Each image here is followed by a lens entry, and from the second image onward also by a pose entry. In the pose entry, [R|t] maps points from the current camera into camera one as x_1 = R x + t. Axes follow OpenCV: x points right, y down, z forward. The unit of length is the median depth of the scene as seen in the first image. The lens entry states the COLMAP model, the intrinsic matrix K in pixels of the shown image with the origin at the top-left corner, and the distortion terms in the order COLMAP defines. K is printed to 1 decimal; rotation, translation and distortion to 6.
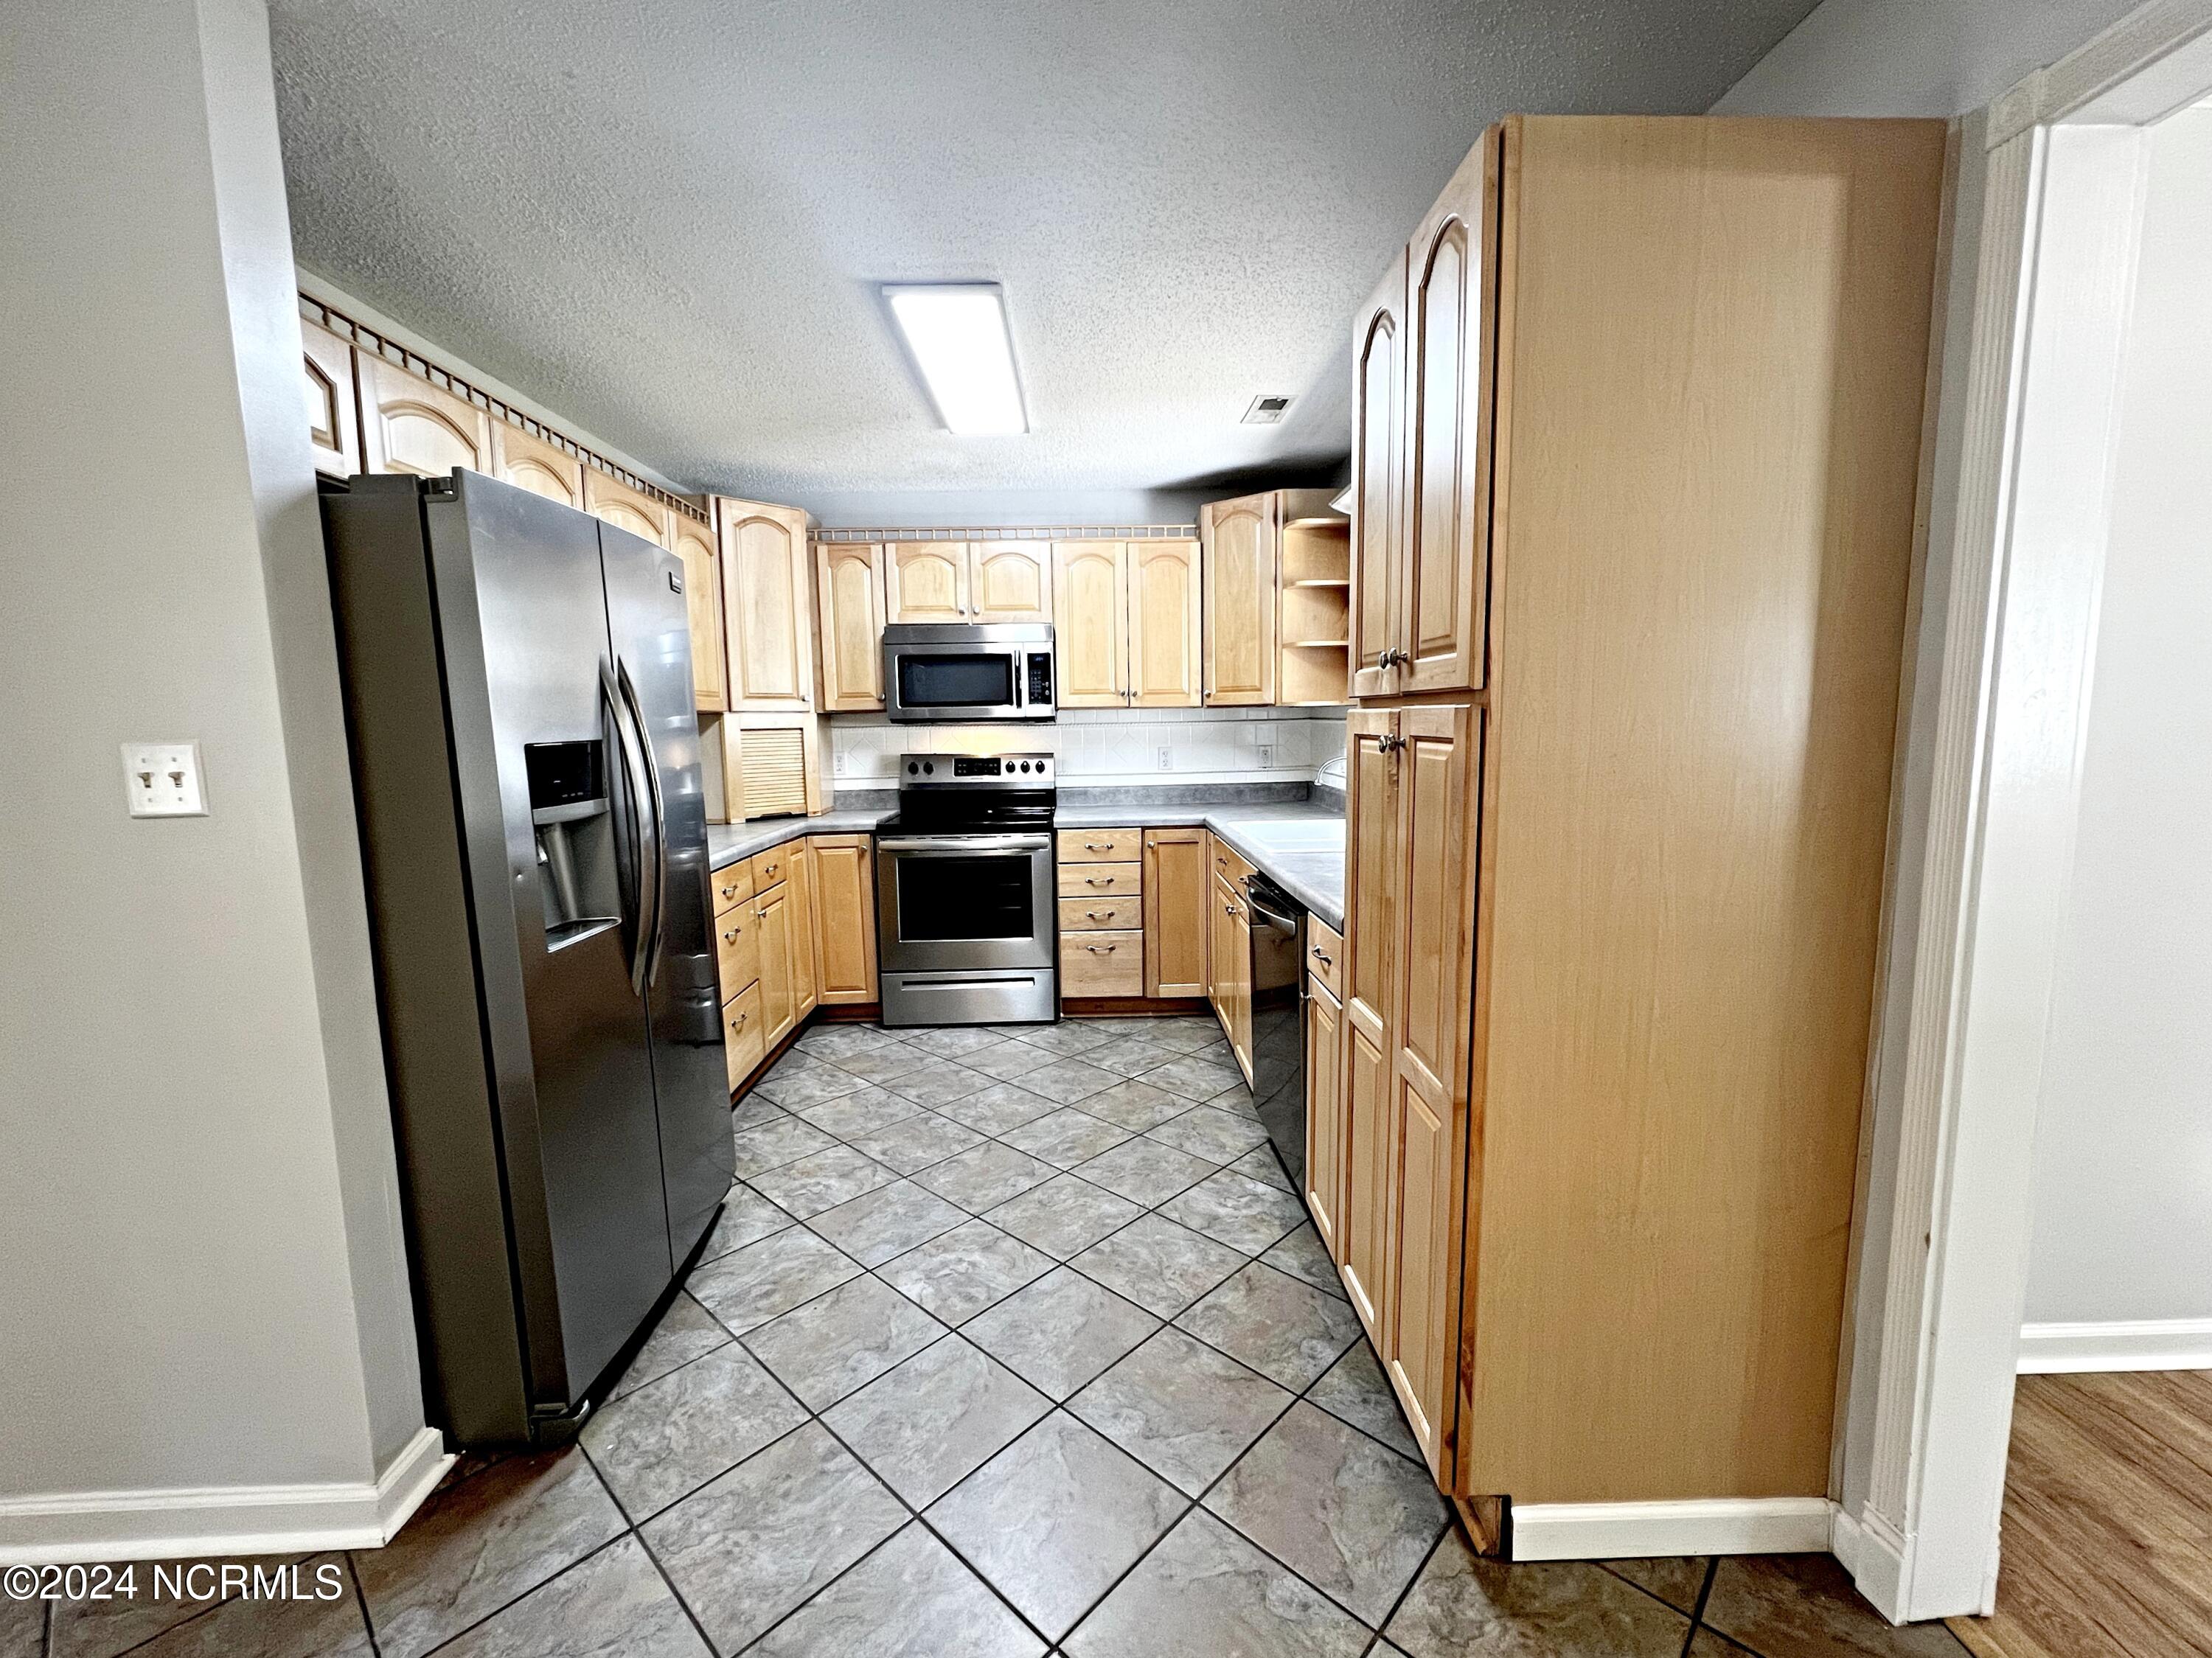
lens RADIAL K [[929.8, 0, 1099.7], [0, 929.8, 822.4], [0, 0, 1]] dist [-0.002330, 0.000806]
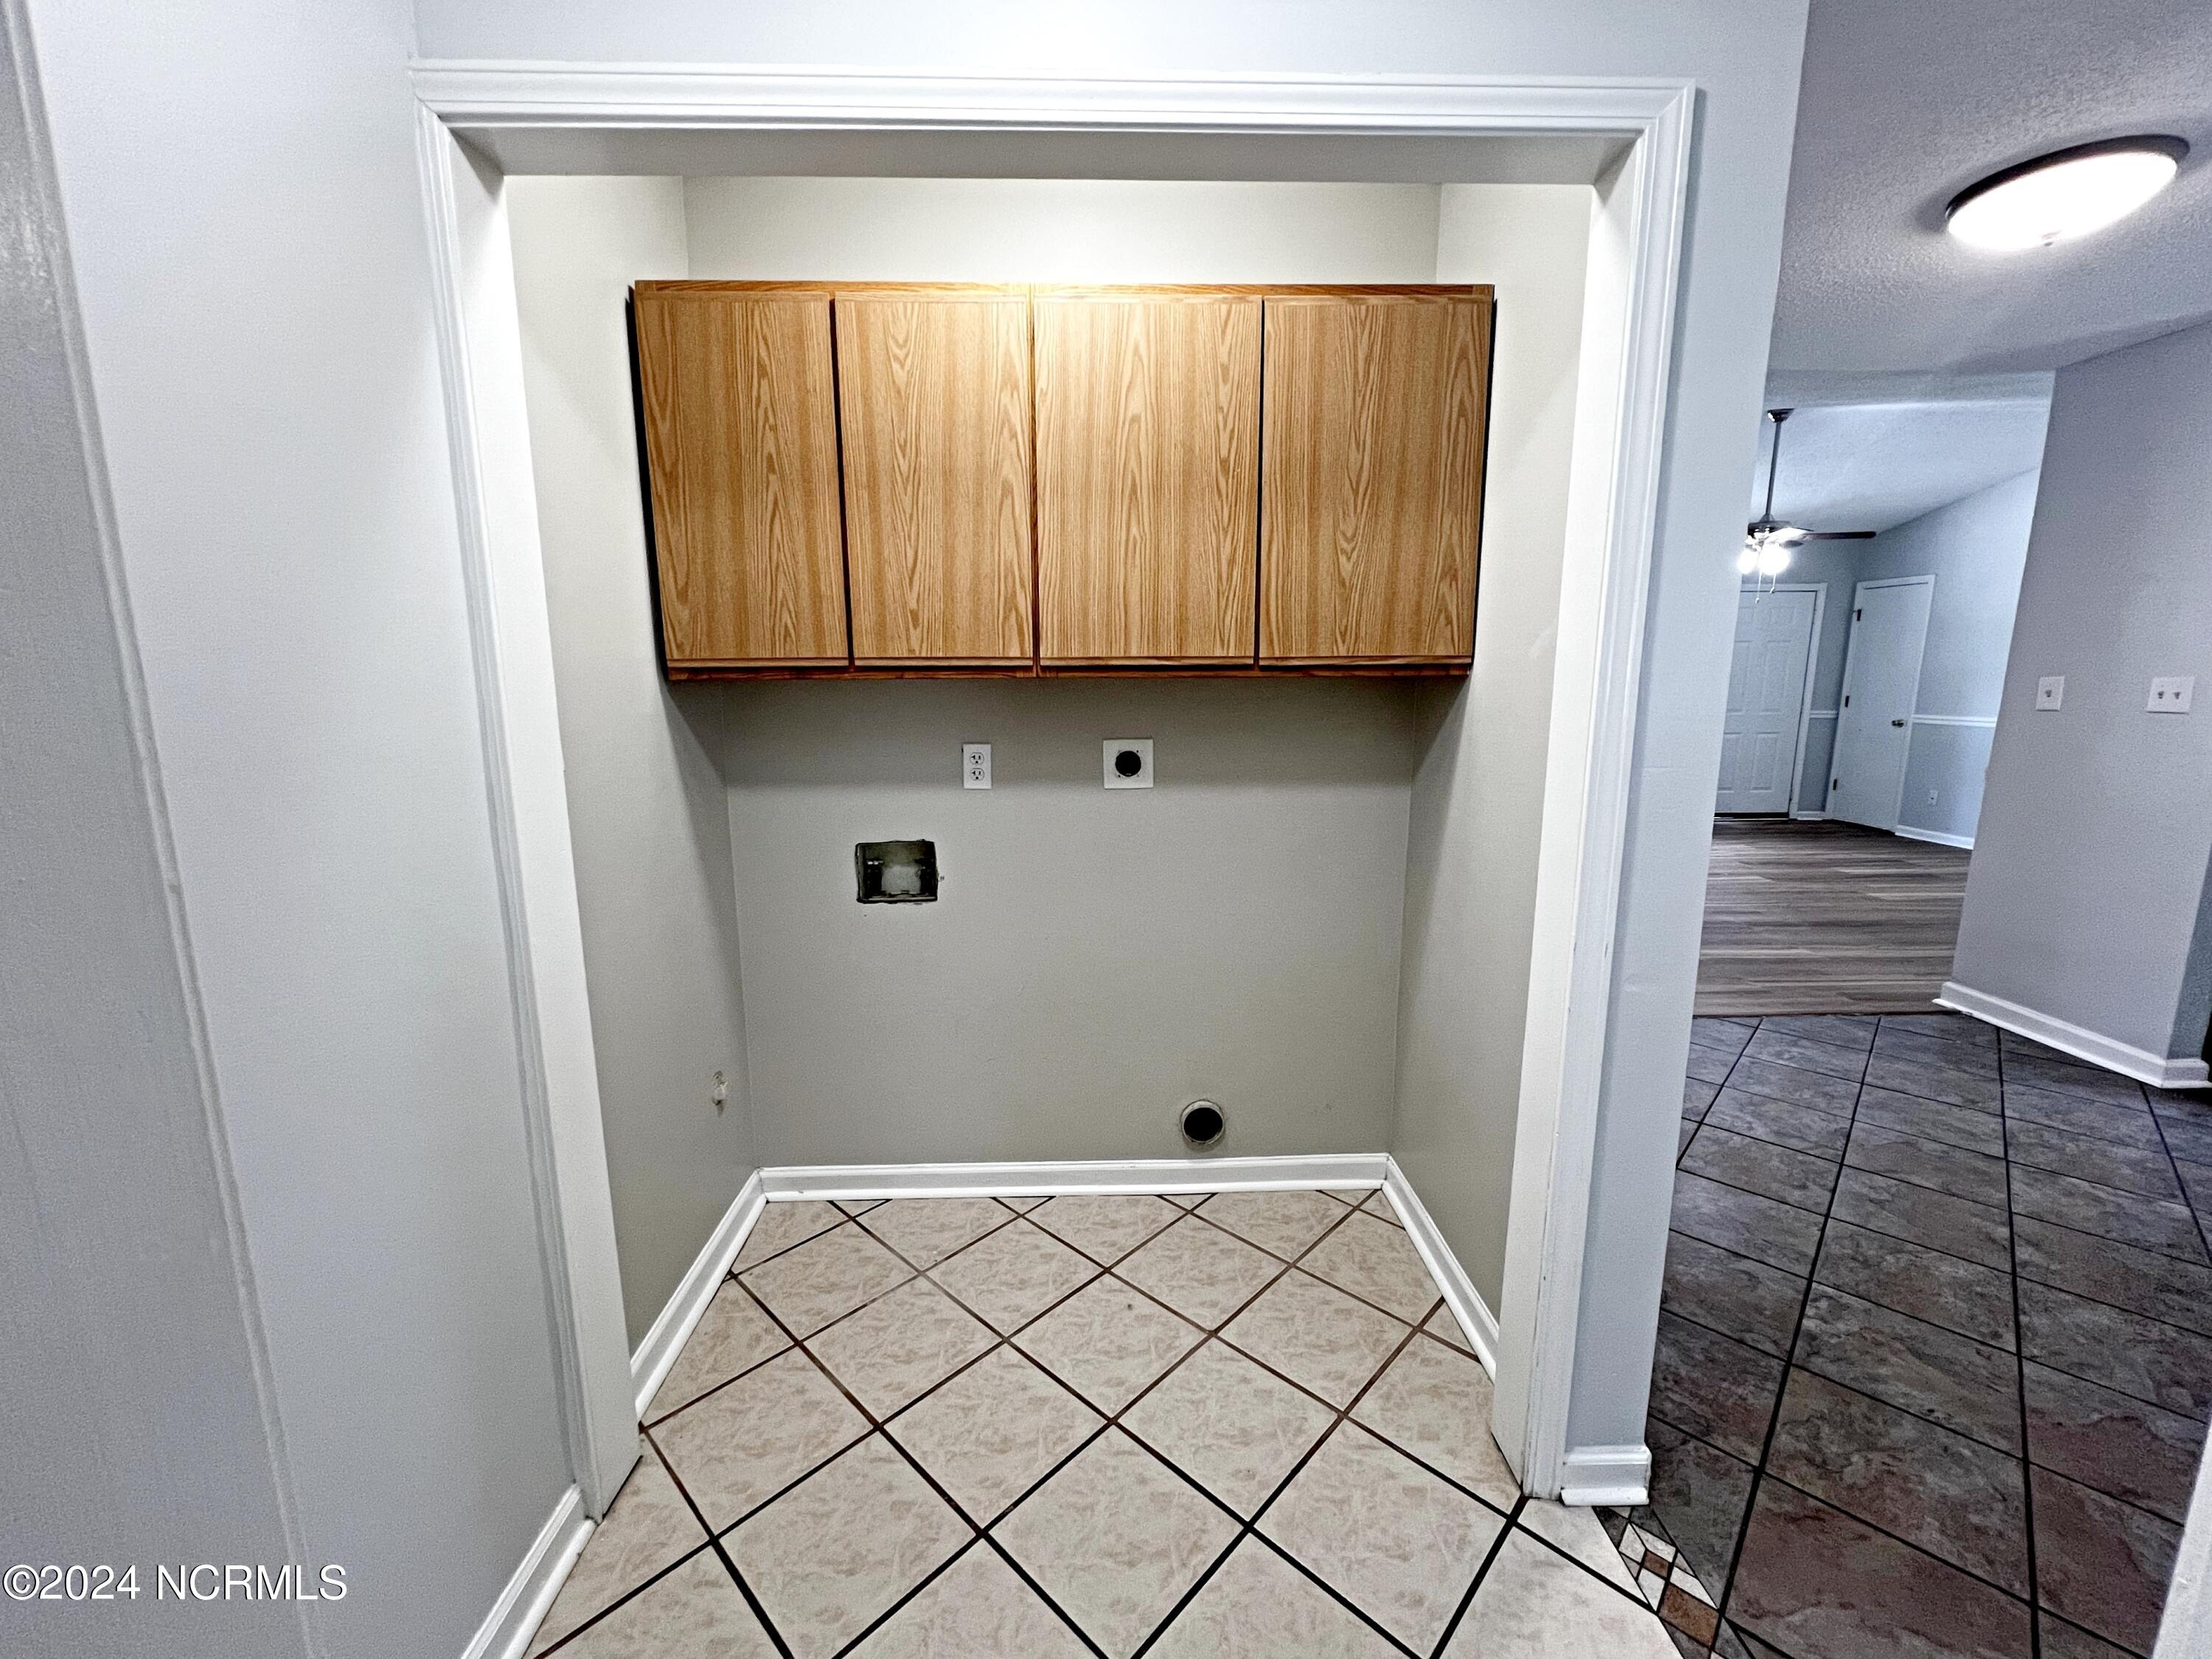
lens RADIAL K [[880.1, 0, 1107.4], [0, 880.1, 831.1], [0, 0, 1]] dist [0.000956, -0.000700]
pose [[-0.006074, 0.196651, -0.980455, 0.462967], [-0.102740, 0.975161, 0.196226, 0.049446], [0.994690, 0.101924, 0.014281, -0.627363]]
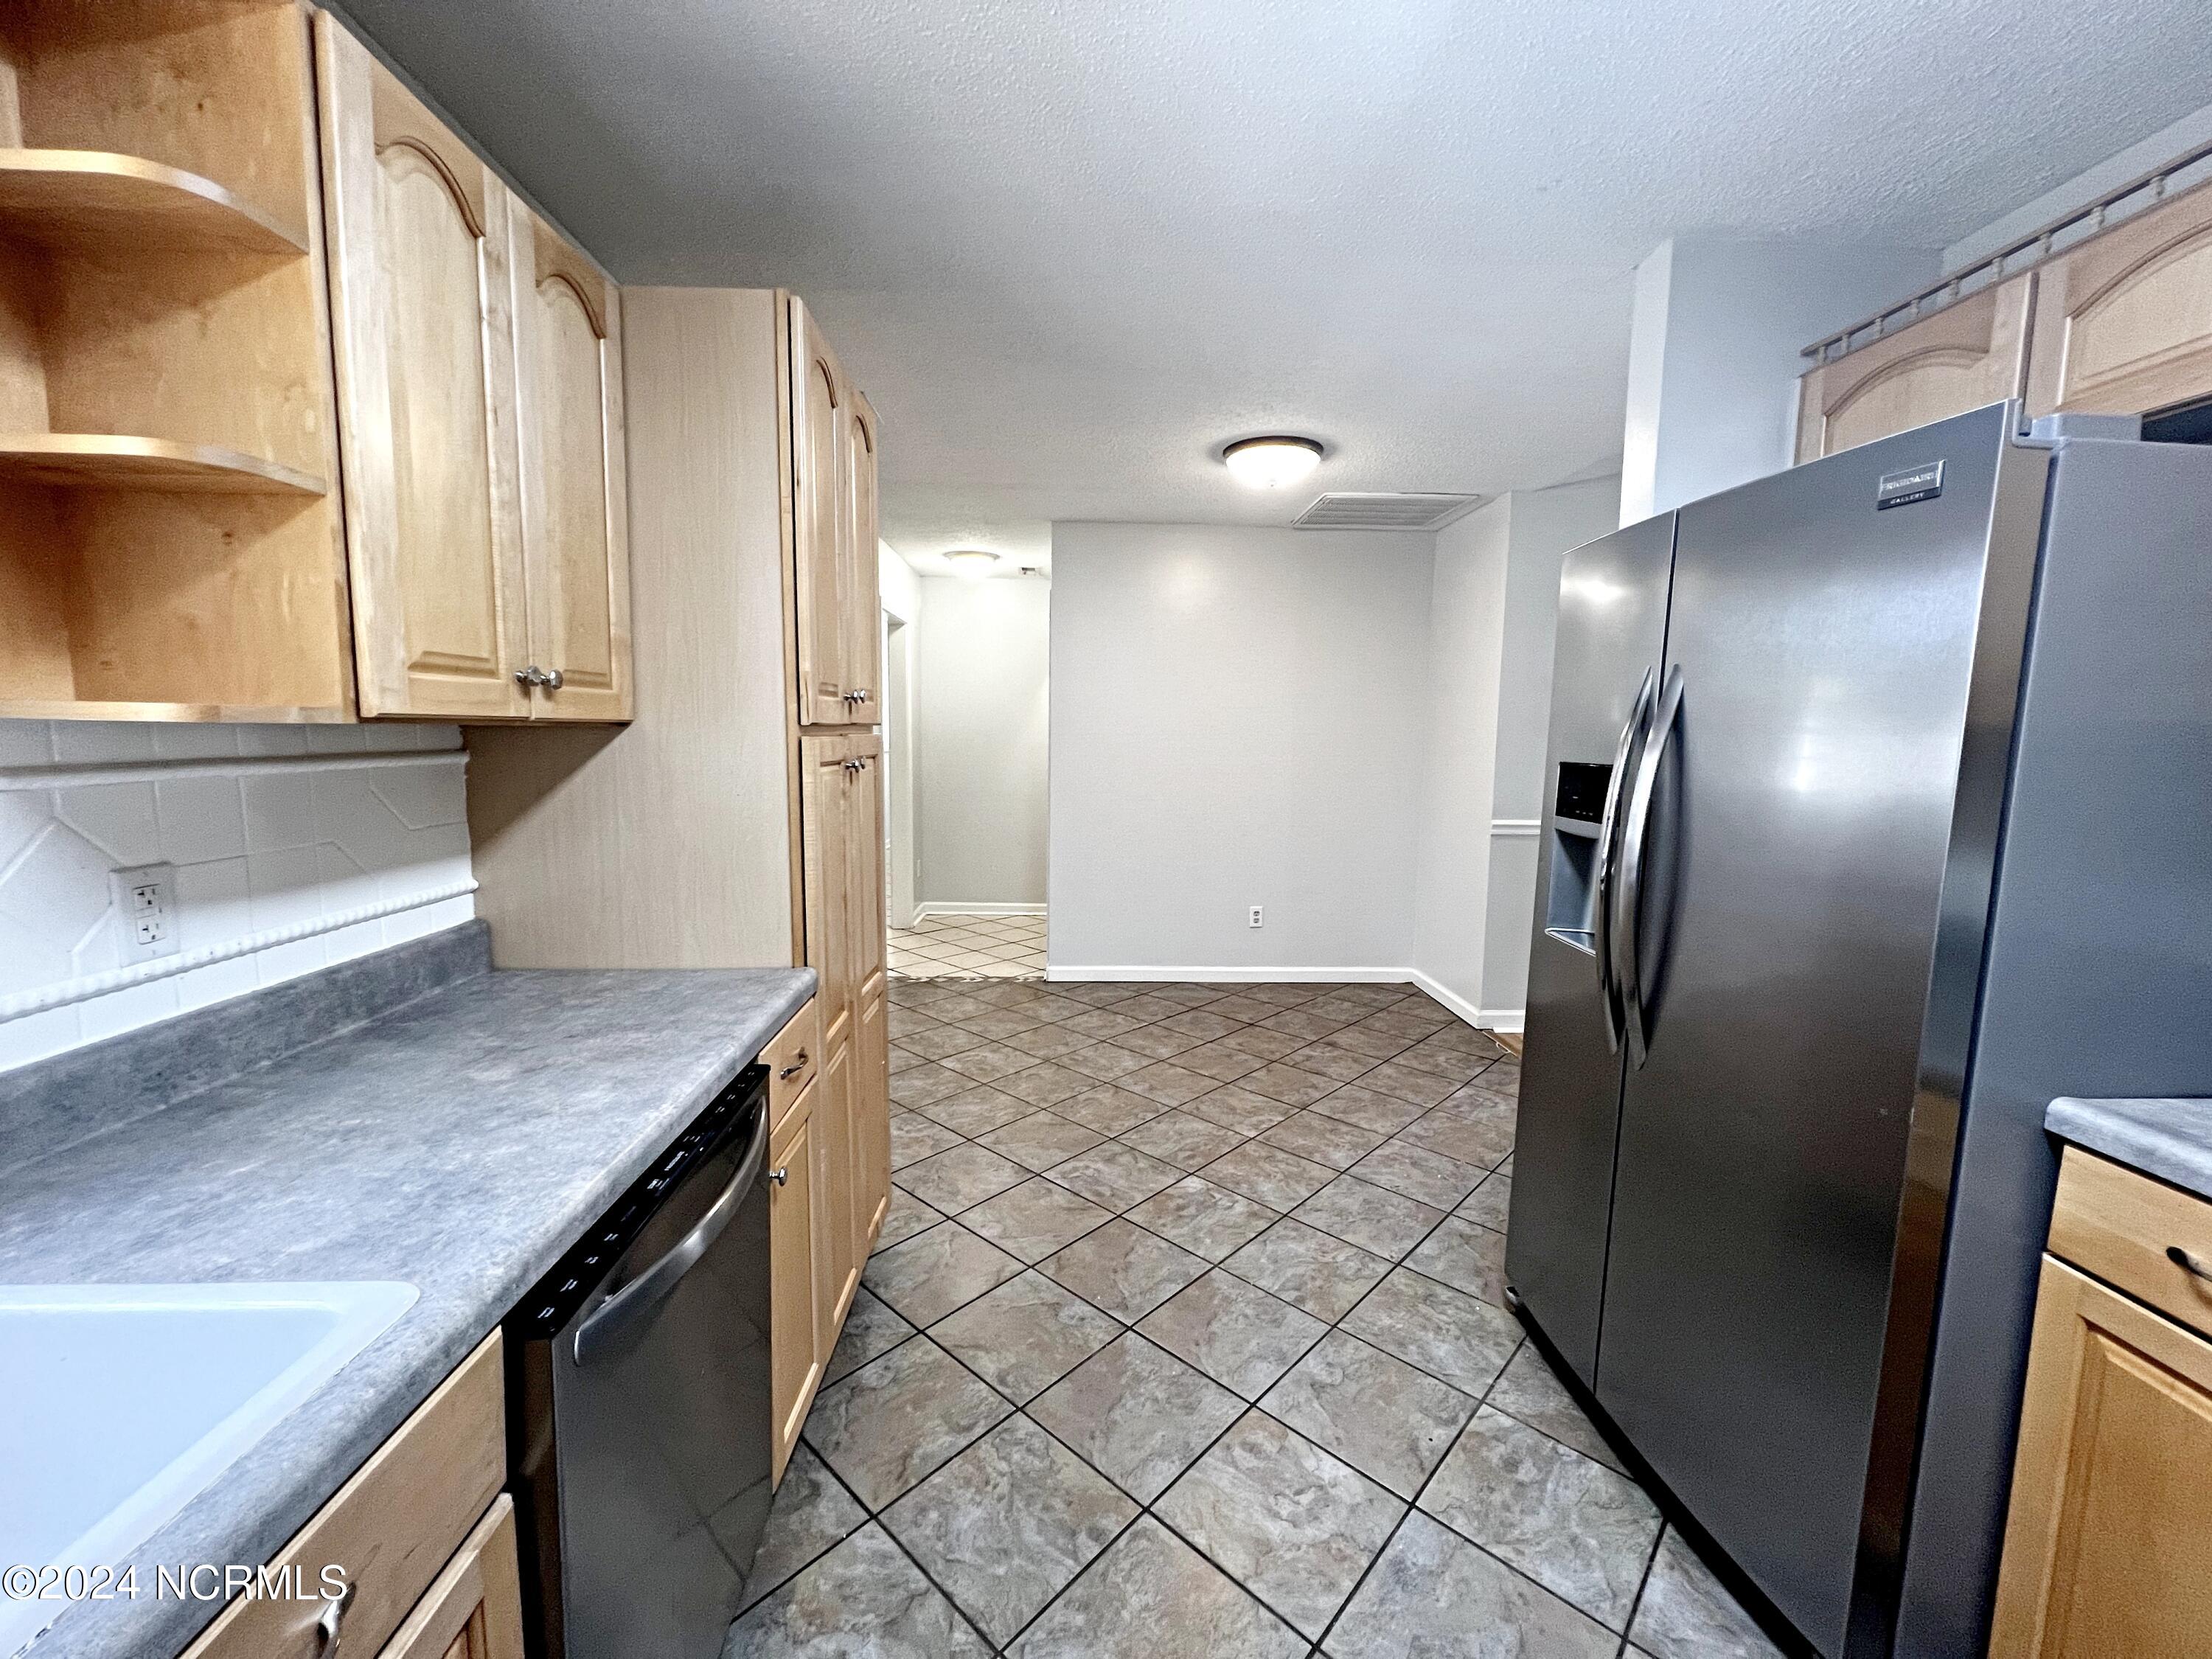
lens RADIAL K [[880.1, 0, 1116.1], [0, 880.1, 821.3], [0, 0, 1]] dist [0.000956, -0.000700]
pose [[-0.999711, 0.006916, -0.023044, -0.003183], [0.001791, 0.976529, 0.215377, -0.129016], [0.023993, 0.215273, -0.976259, 1.068187]]
